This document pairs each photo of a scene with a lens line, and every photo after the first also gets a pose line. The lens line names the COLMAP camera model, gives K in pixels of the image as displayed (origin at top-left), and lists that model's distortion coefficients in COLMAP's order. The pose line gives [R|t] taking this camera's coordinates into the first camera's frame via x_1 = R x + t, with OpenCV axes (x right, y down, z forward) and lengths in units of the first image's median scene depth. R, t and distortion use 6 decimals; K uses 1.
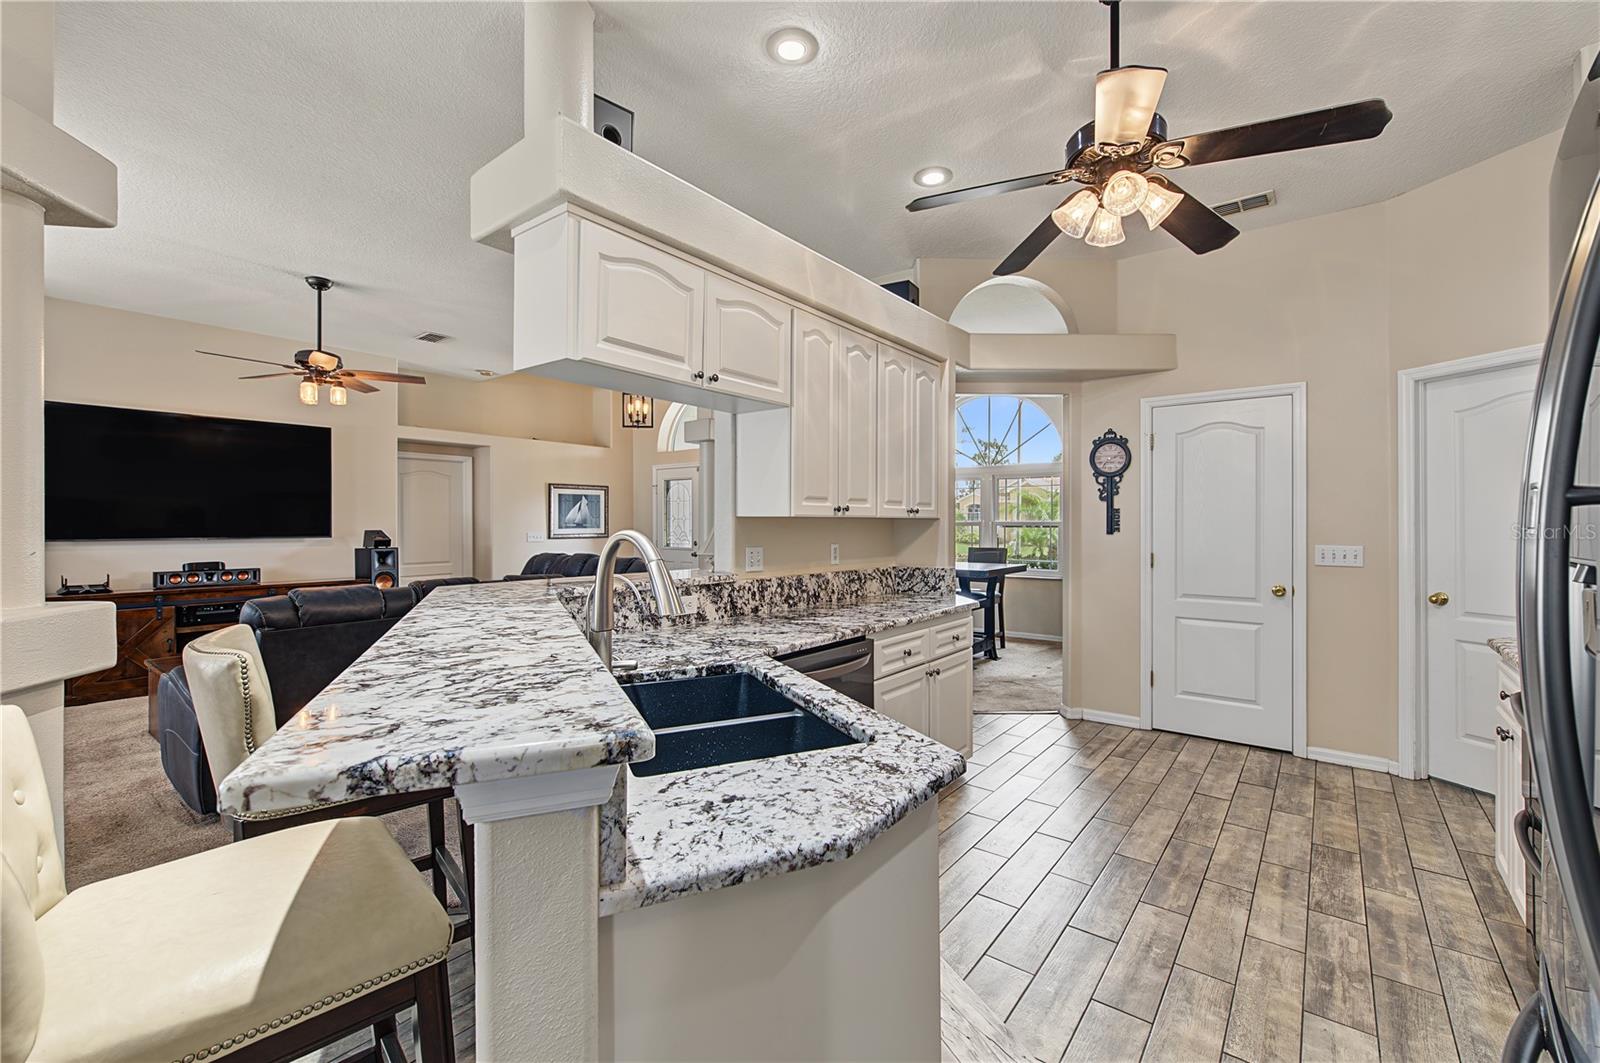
lens RADIAL K [[664.3, 0, 795.6], [0, 664.3, 524.0], [0, 0, 1]] dist [0.003795, -0.004469]
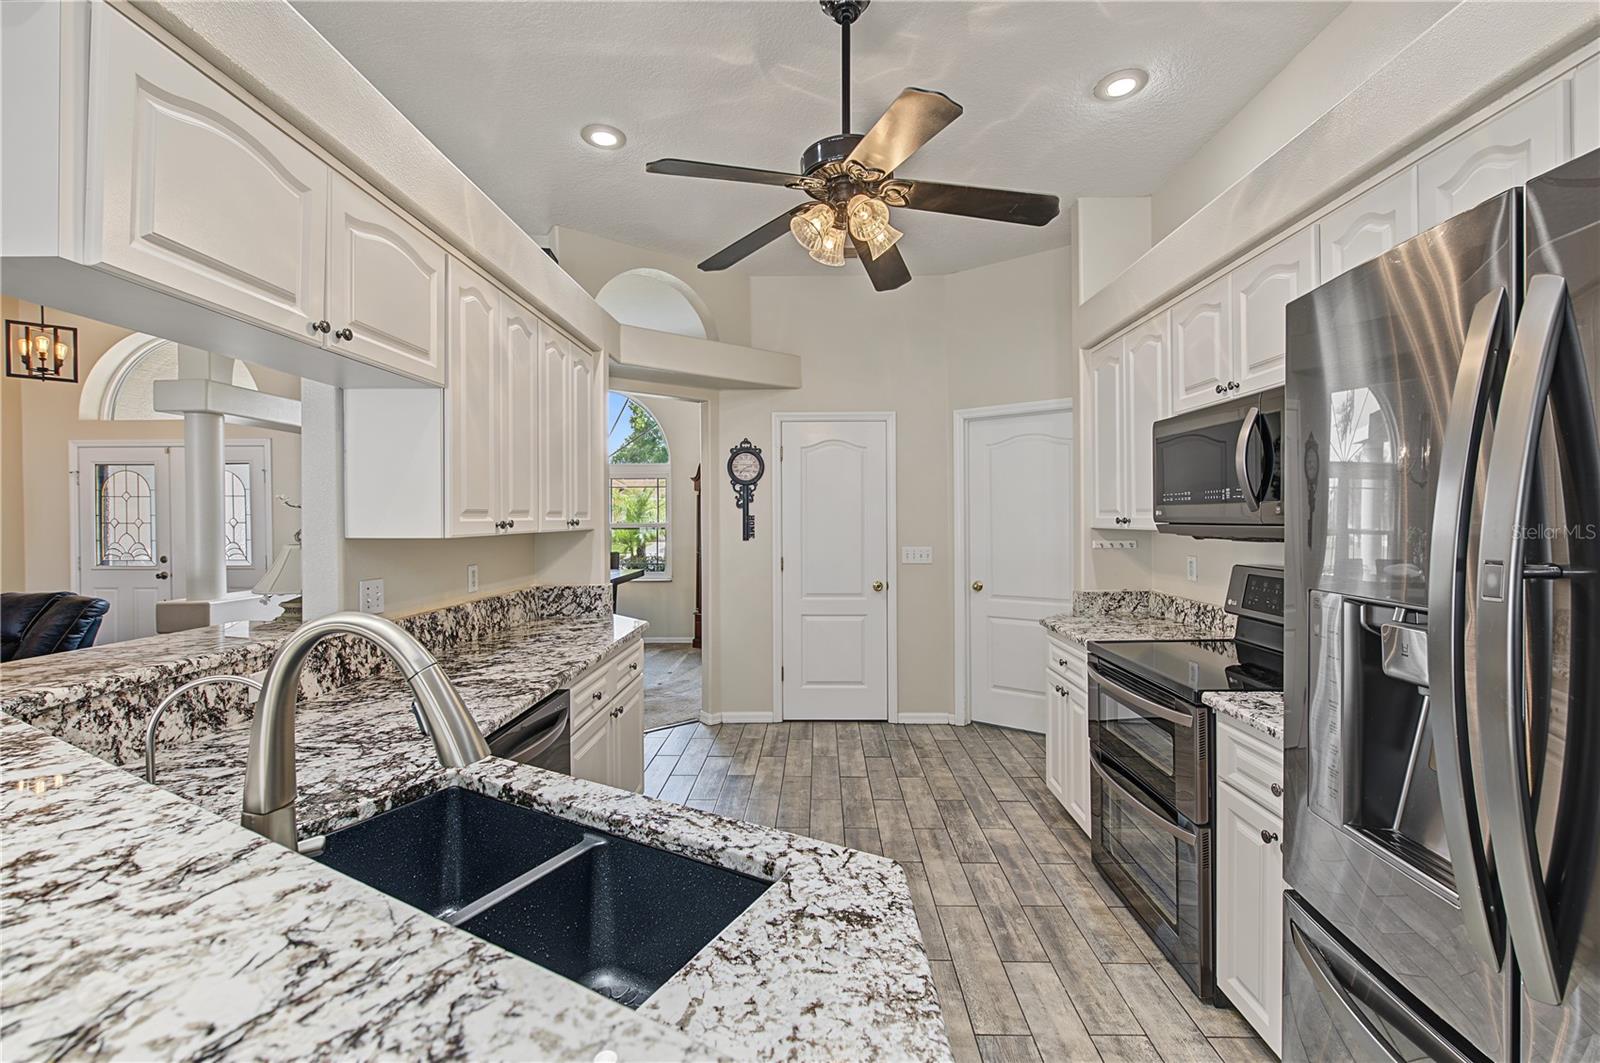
lens RADIAL K [[674.6, 0, 801.0], [0, 674.6, 521.9], [0, 0, 1]] dist [0.003446, -0.004459]
pose [[0.797263, -0.009564, 0.603556, -0.112572], [0.005784, 0.999950, 0.008205, -0.025967], [-0.603604, -0.003051, 0.797278, 0.134565]]
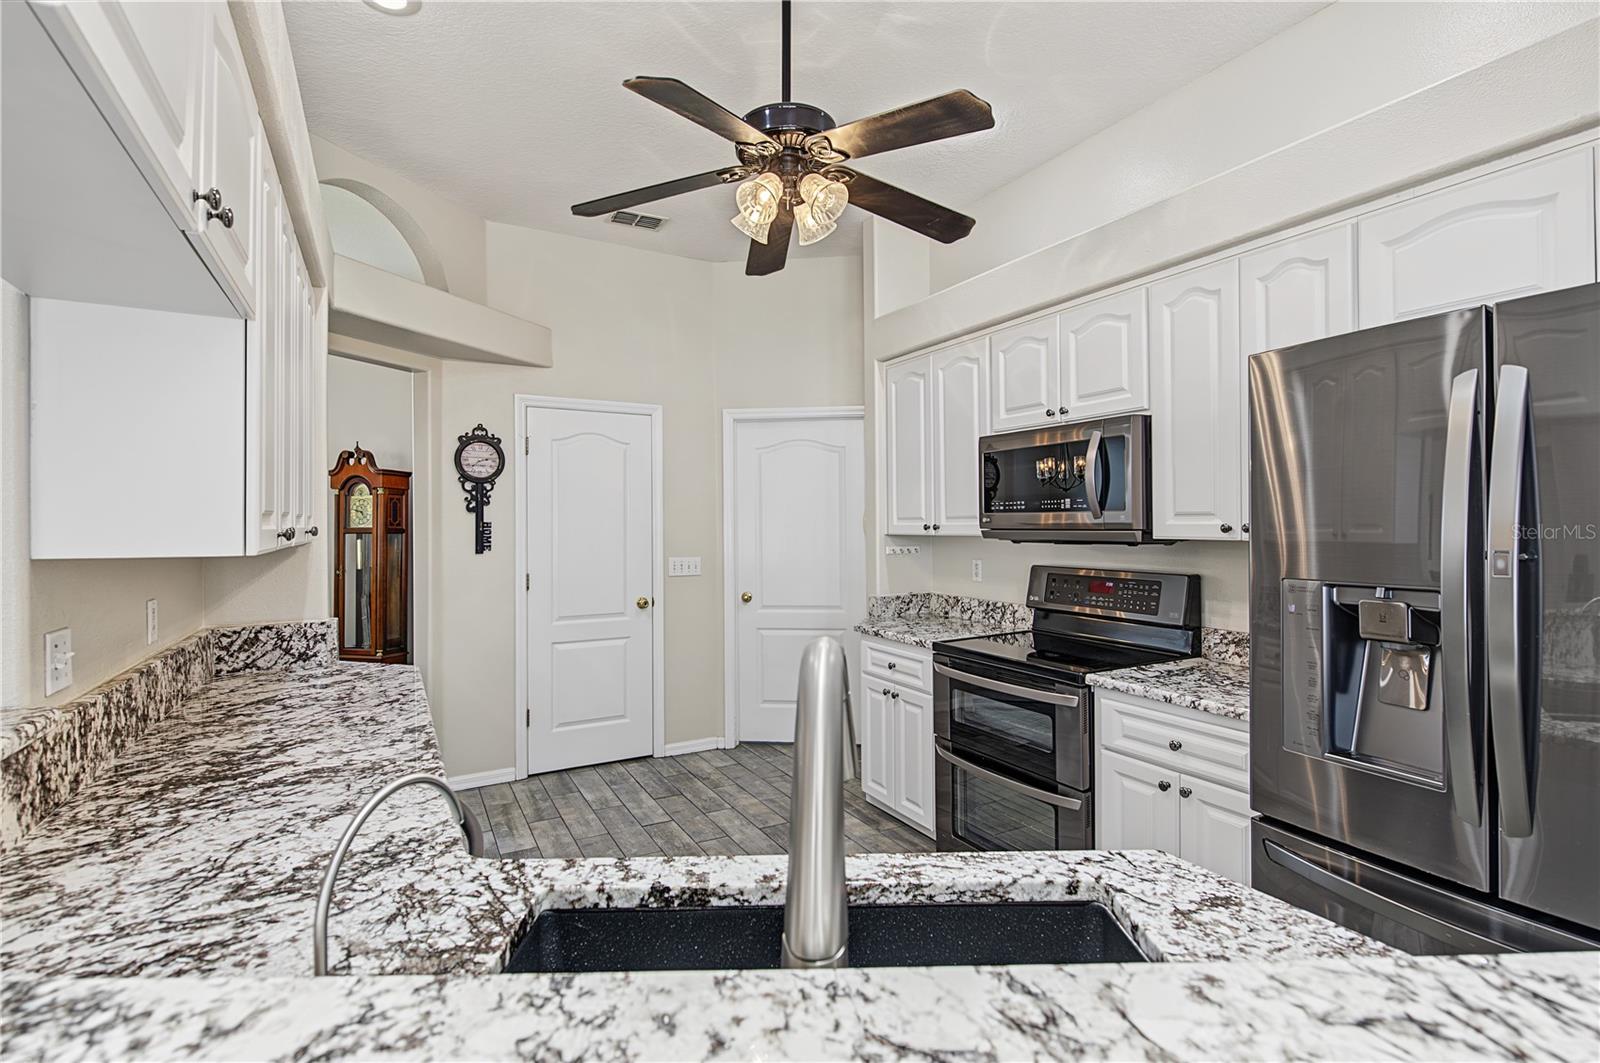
lens RADIAL K [[746.3, 0, 803.8], [0, 746.3, 523.7], [0, 0, 1]] dist [-0.002405, -0.000731]
pose [[0.380238, -0.003940, 0.924880, -0.267688], [0.004607, 0.999987, 0.002366, -0.026189], [-0.924877, 0.003361, 0.380251, 0.347258]]
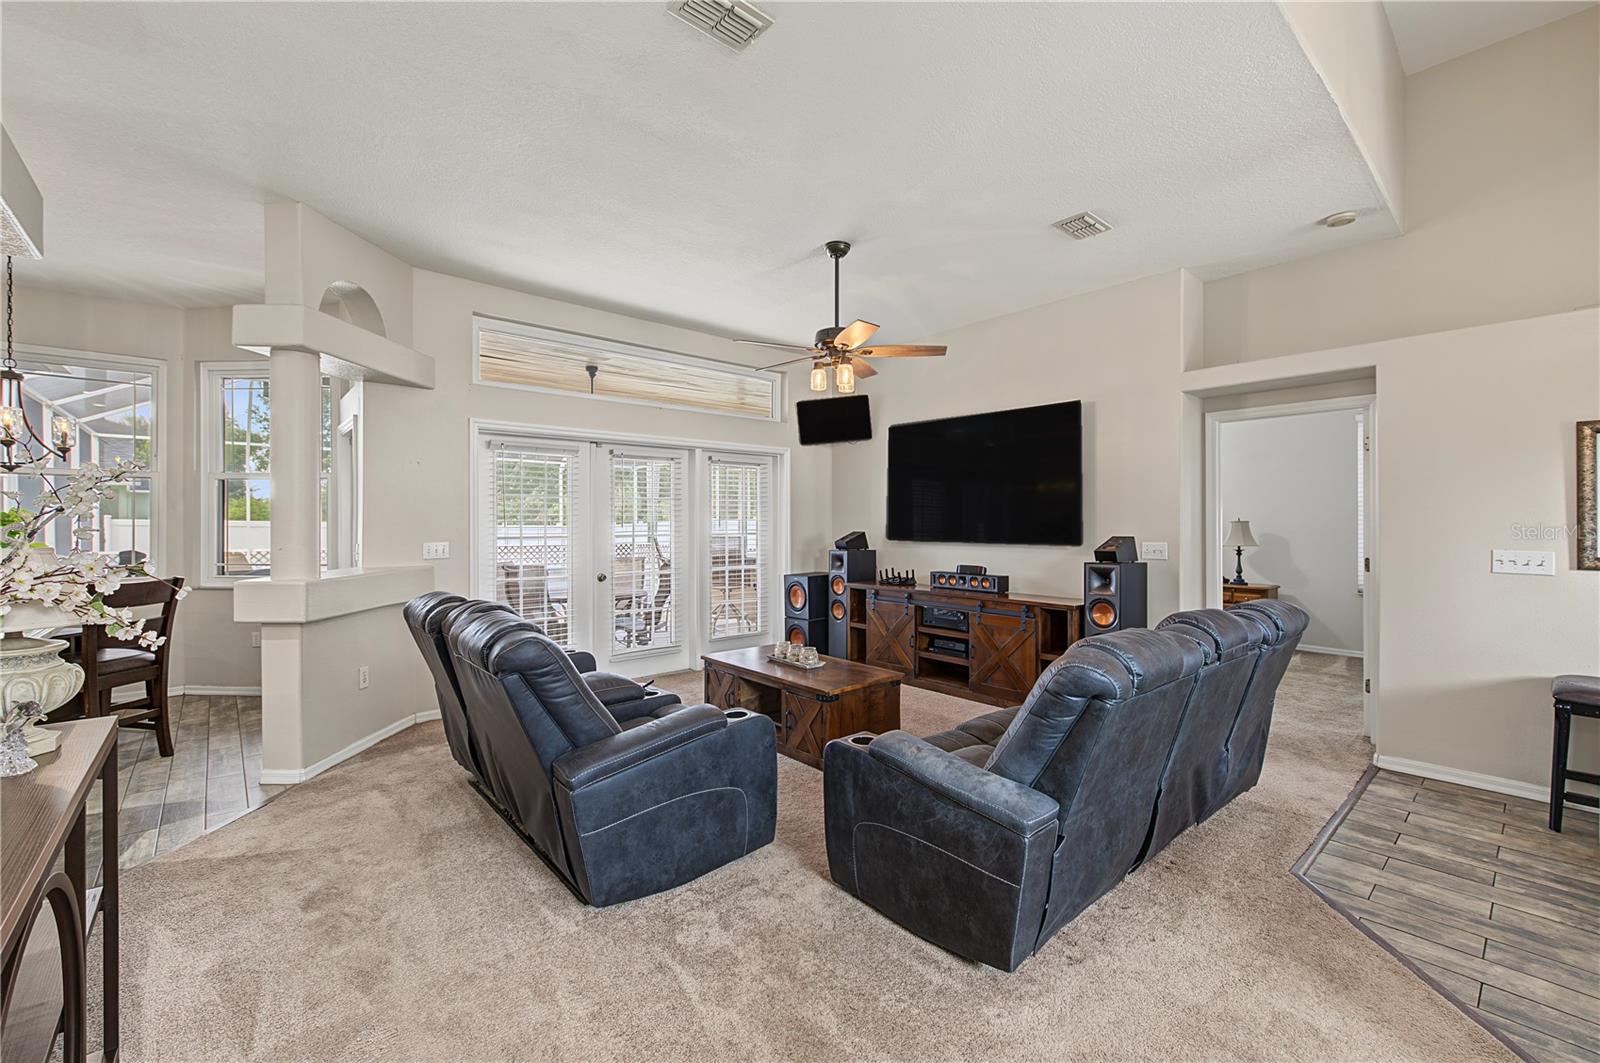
lens RADIAL K [[664.3, 0, 795.6], [0, 664.3, 524.0], [0, 0, 1]] dist [0.003795, -0.004469]
pose [[-0.183415, 0.003233, -0.983030, 0.191969], [-0.000605, 0.999994, 0.003401, -0.011427], [0.983035, 0.001219, -0.183412, 1.473423]]
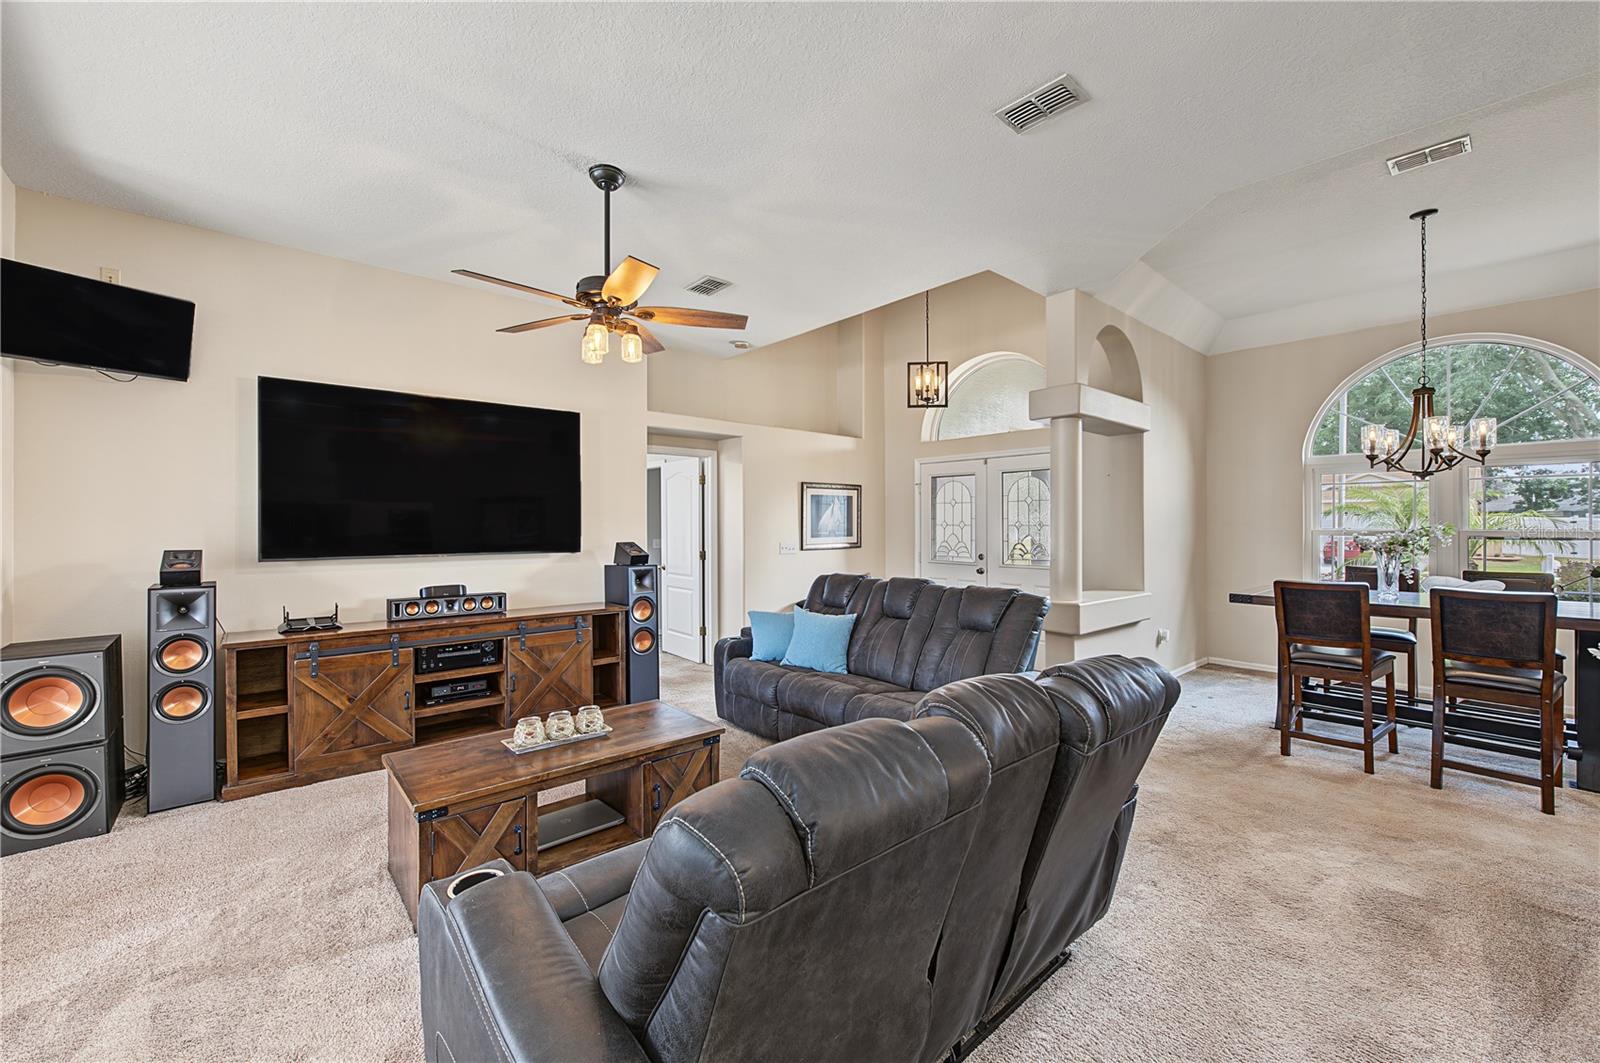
lens RADIAL K [[628.8, 0, 791.3], [0, 628.8, 525.3], [0, 0, 1]] dist [0.000379, 0.000036]
pose [[0.983544, -0.001573, -0.180663, -0.569667], [0.001781, 0.999998, 0.000989, -0.021067], [0.180661, -0.001295, 0.983544, 0.558716]]
